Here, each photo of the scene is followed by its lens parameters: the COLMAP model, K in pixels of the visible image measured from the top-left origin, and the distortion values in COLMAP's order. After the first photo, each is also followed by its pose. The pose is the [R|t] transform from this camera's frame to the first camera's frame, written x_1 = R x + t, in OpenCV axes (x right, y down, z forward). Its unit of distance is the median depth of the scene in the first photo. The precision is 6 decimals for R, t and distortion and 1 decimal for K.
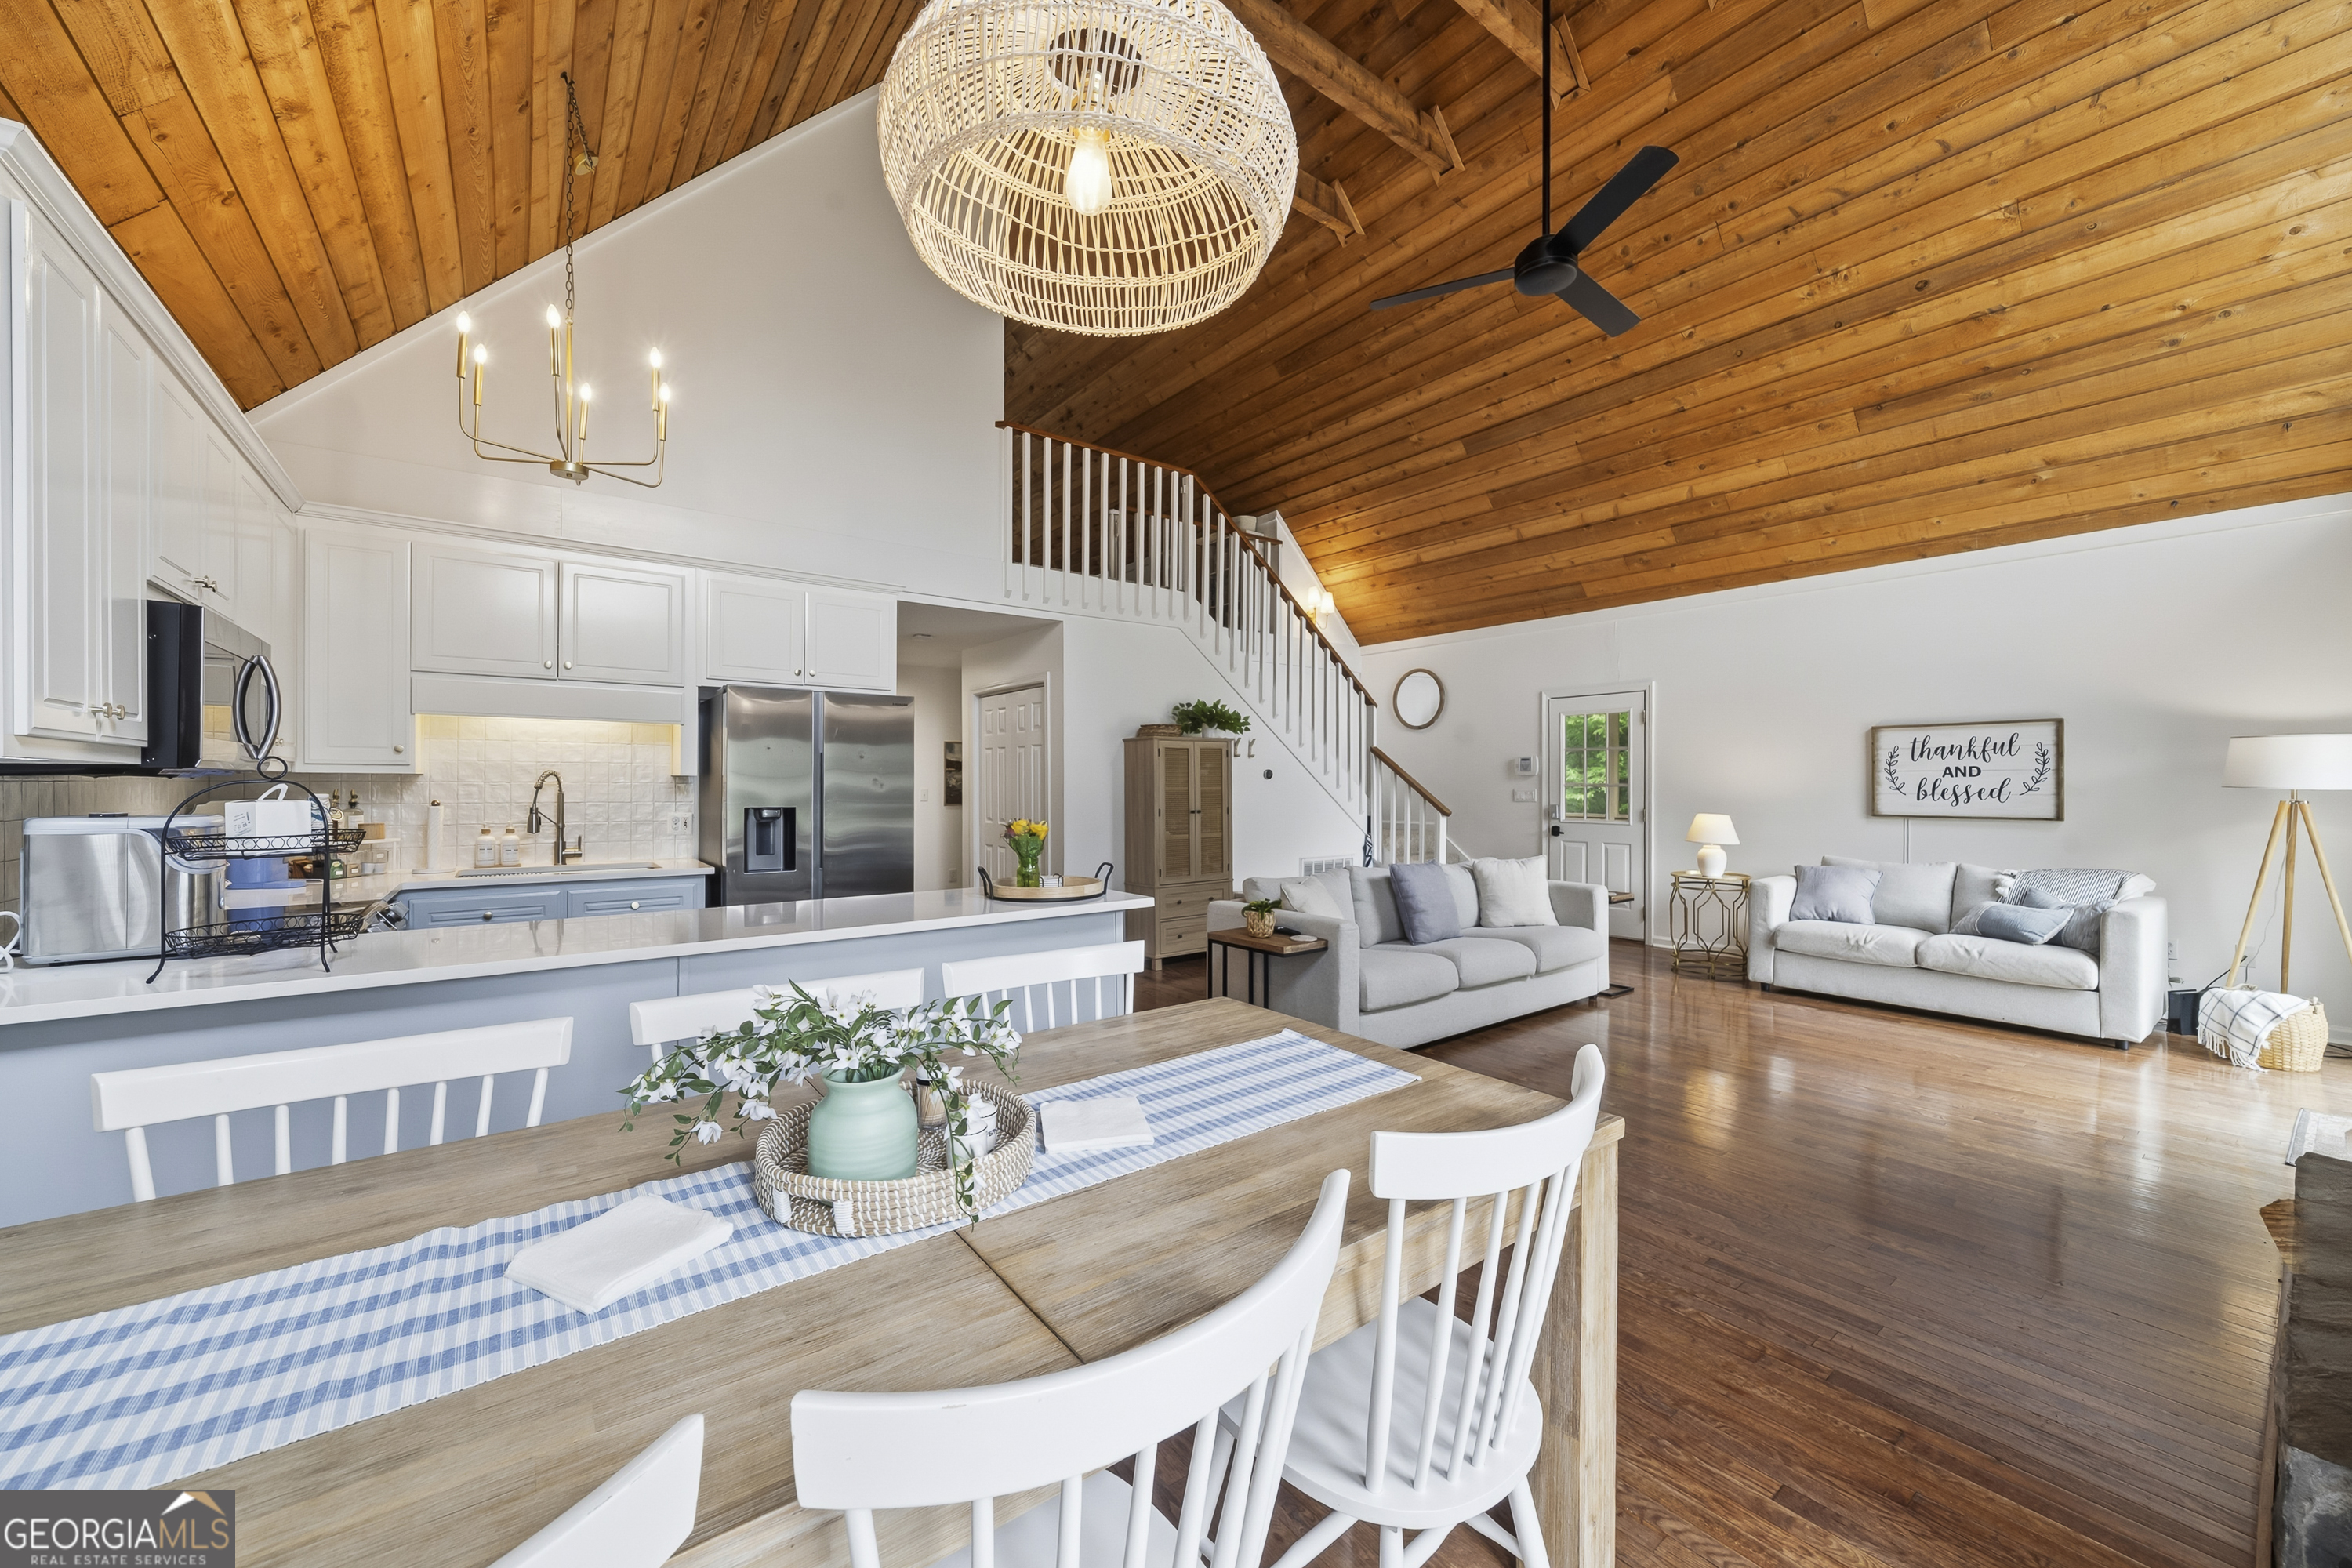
lens RADIAL K [[876.3, 0, 1182.3], [0, 876.3, 785.5], [0, 0, 1]] dist [-0.006772, 0.000678]
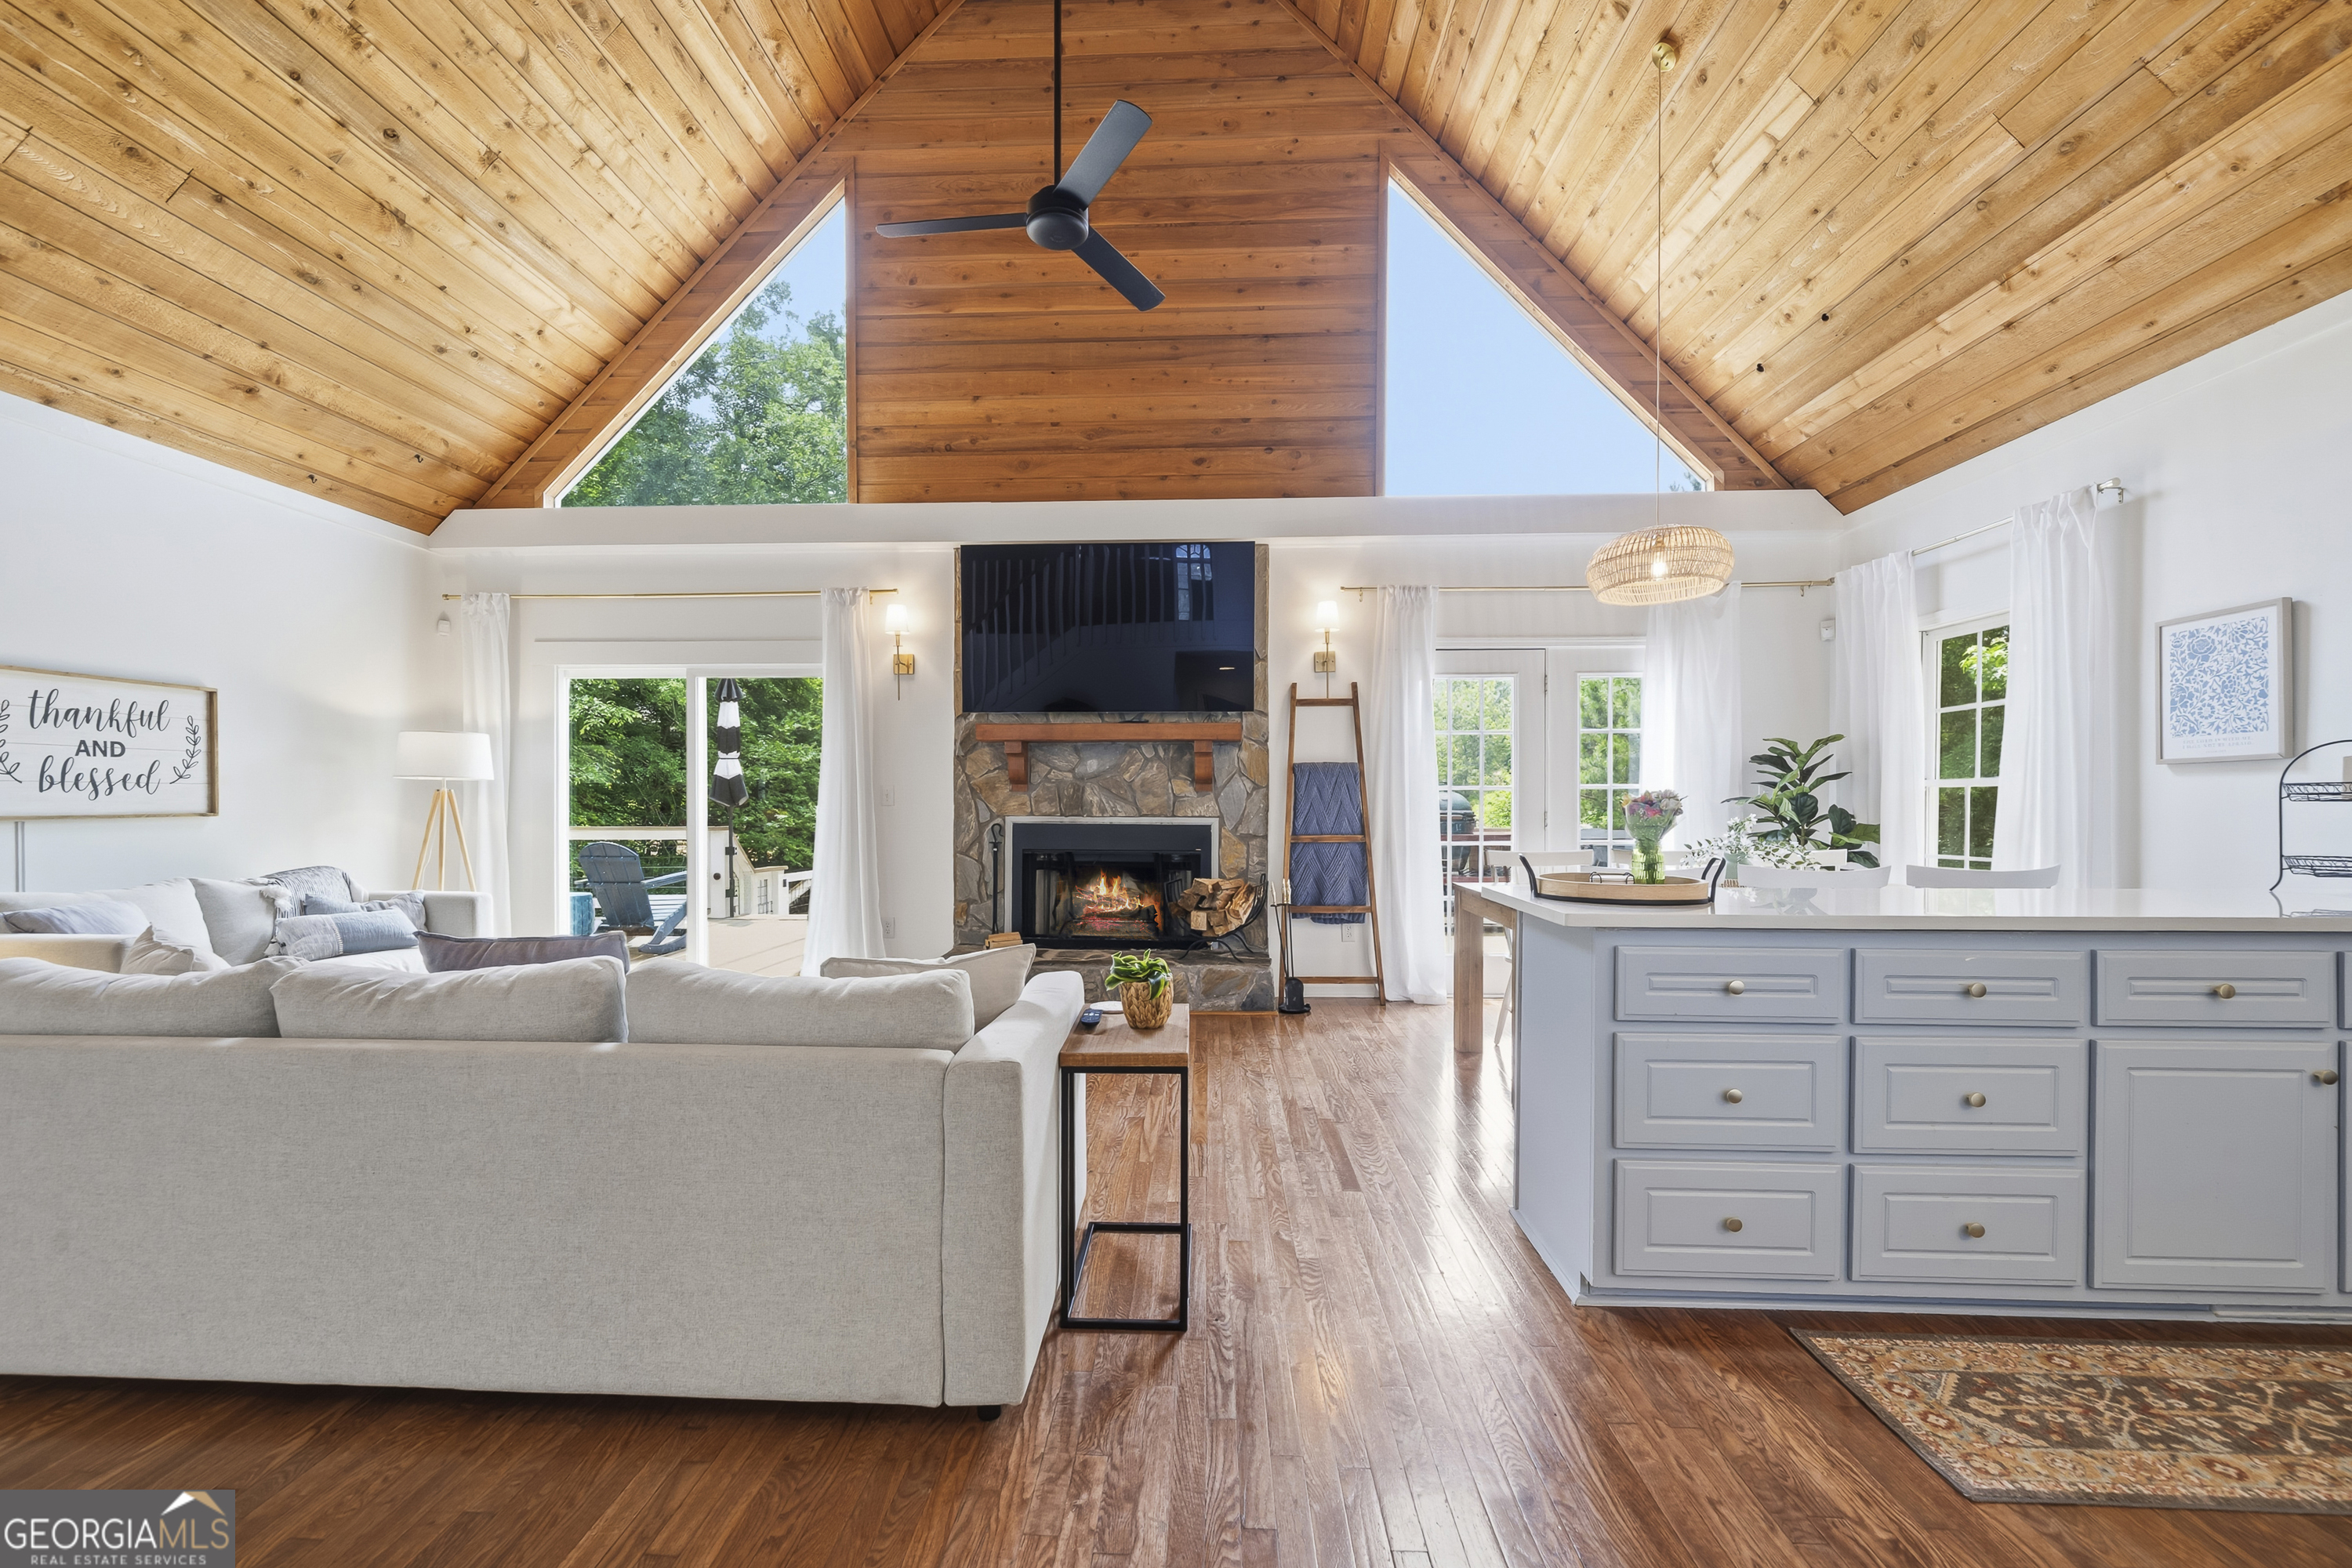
lens RADIAL K [[956.3, 0, 1172.1], [0, 956.3, 818.9], [0, 0, 1]] dist [-0.001953, -0.000463]
pose [[-0.763661, -0.011279, 0.645519, -0.207827], [0.002382, 0.999791, 0.020286, 0.025243], [-0.645613, 0.017030, -0.763475, 1.040823]]
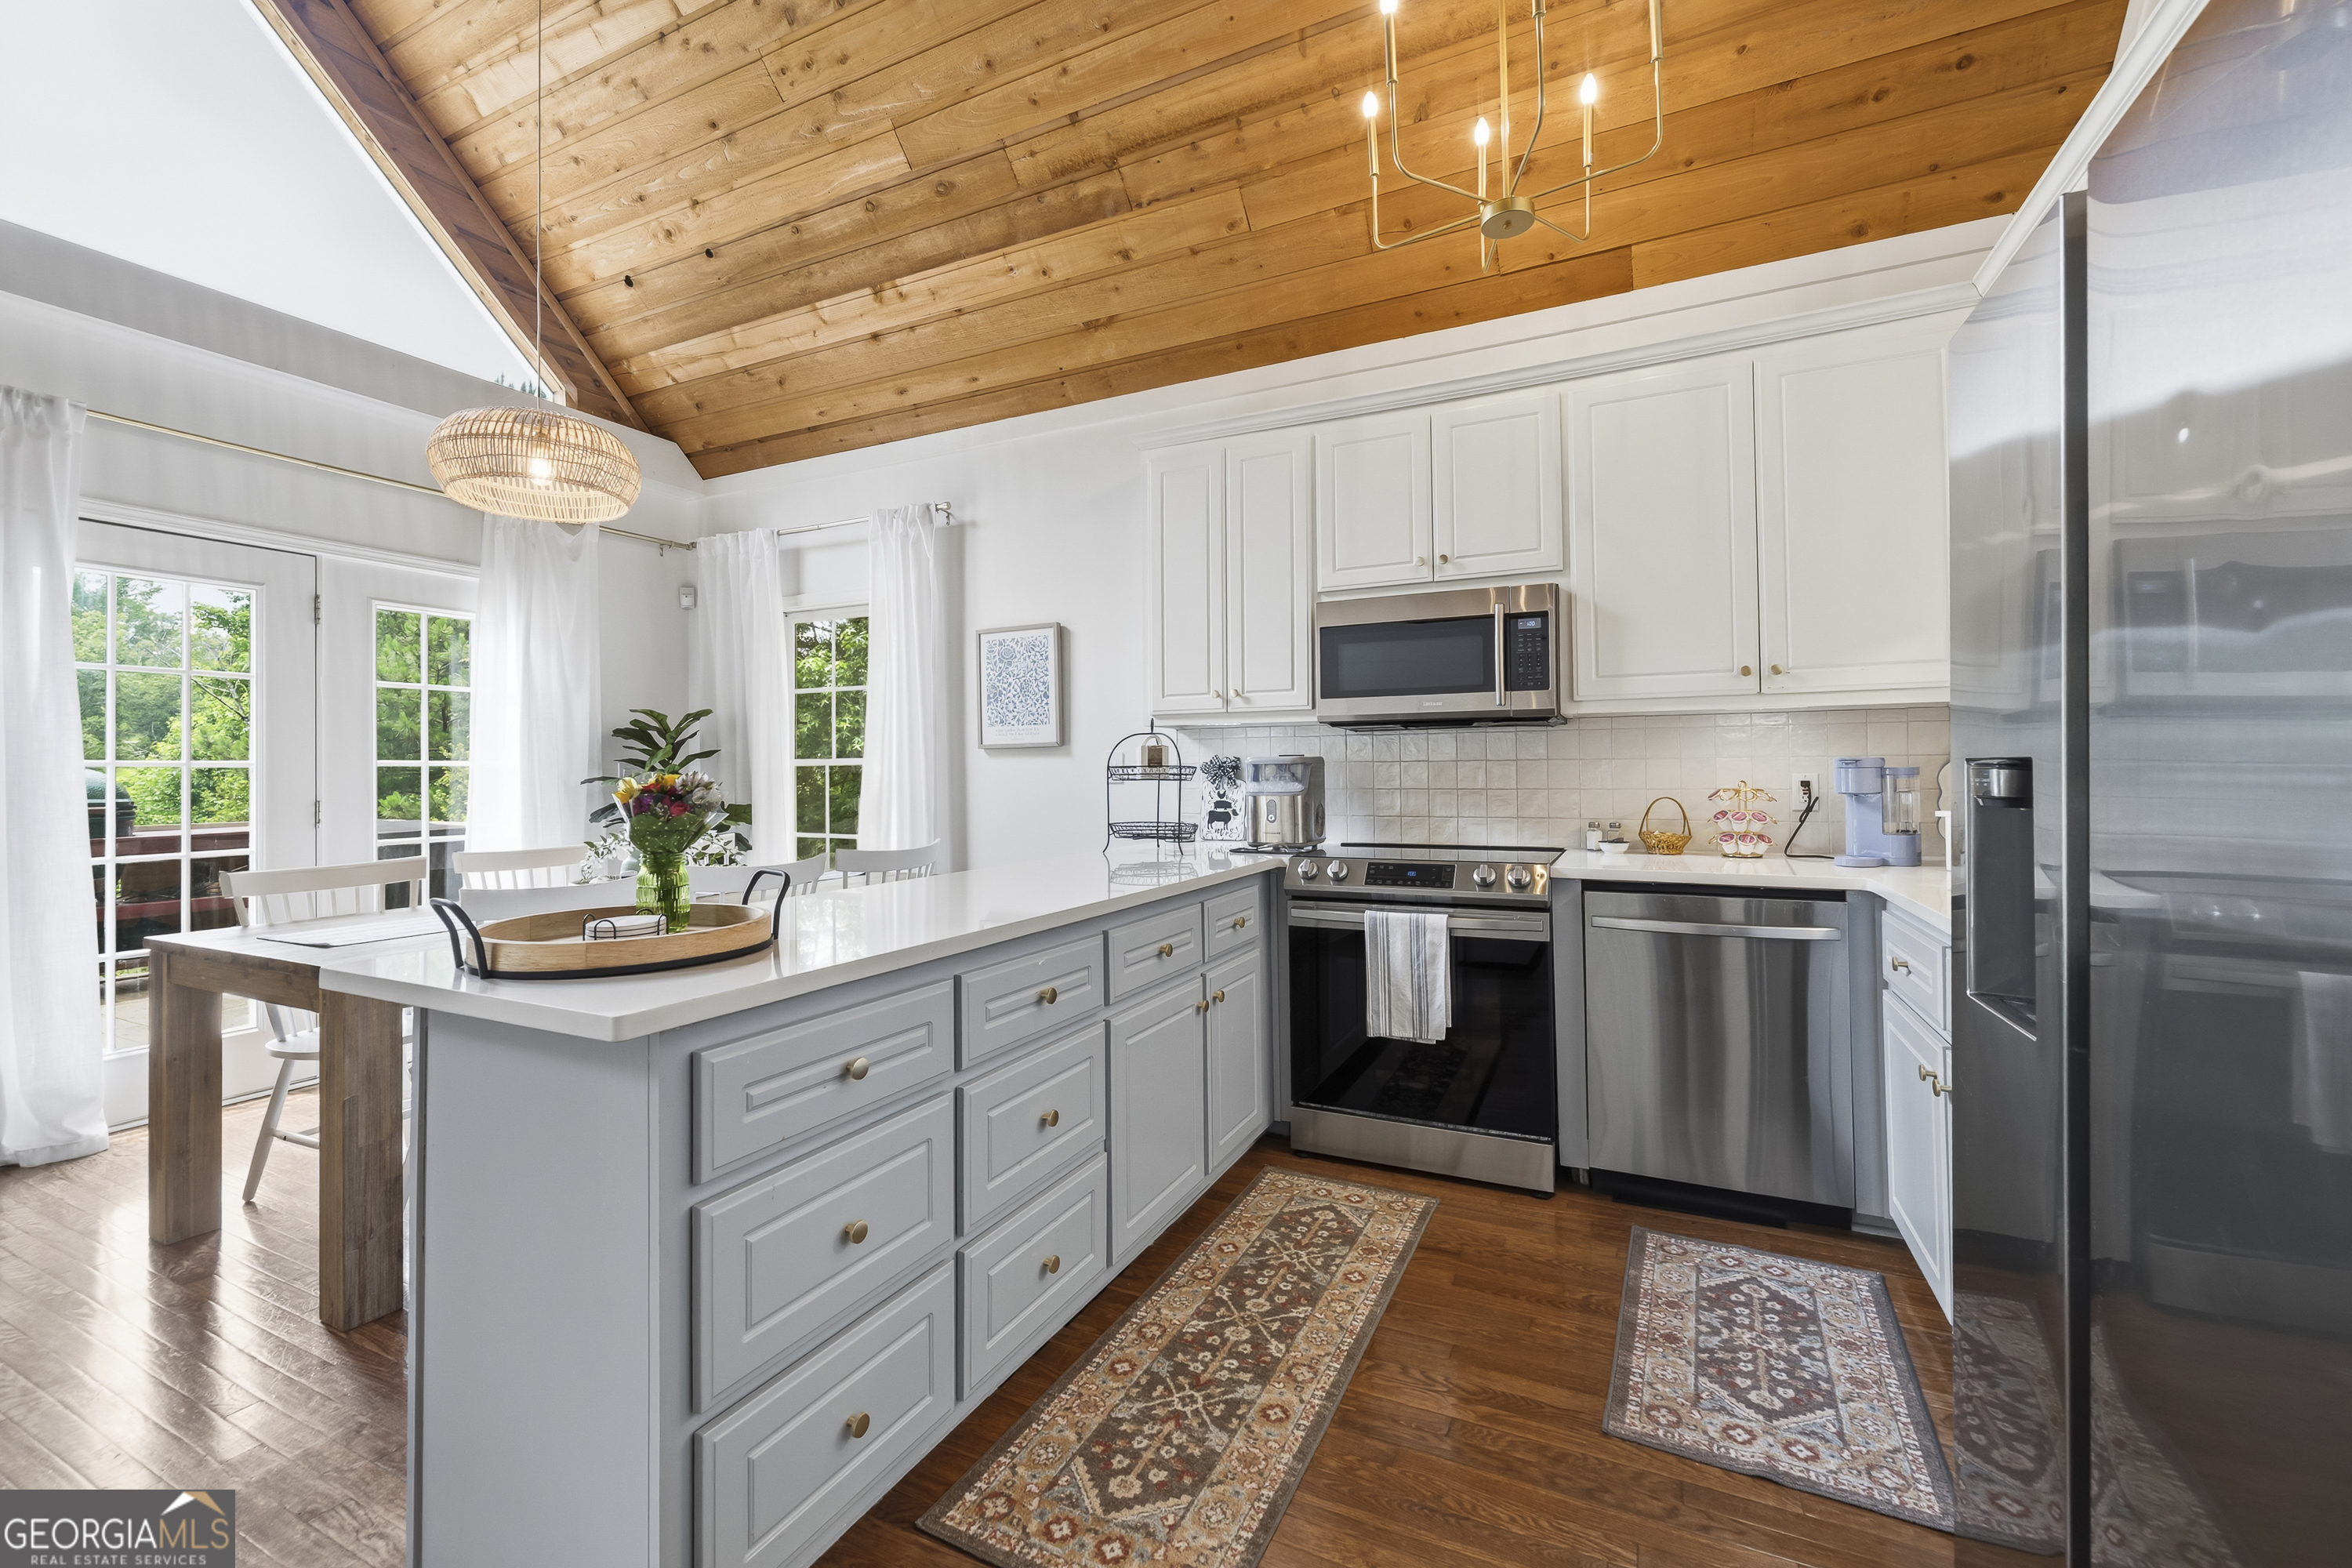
lens RADIAL K [[956.3, 0, 1172.8], [0, 956.3, 761.6], [0, 0, 1]] dist [-0.001953, -0.000463]
pose [[-0.897958, 0.001055, -0.440079, -0.102269], [0.005787, 0.999939, -0.009409, 0.021594], [0.440042, -0.010996, -0.897910, 0.881479]]
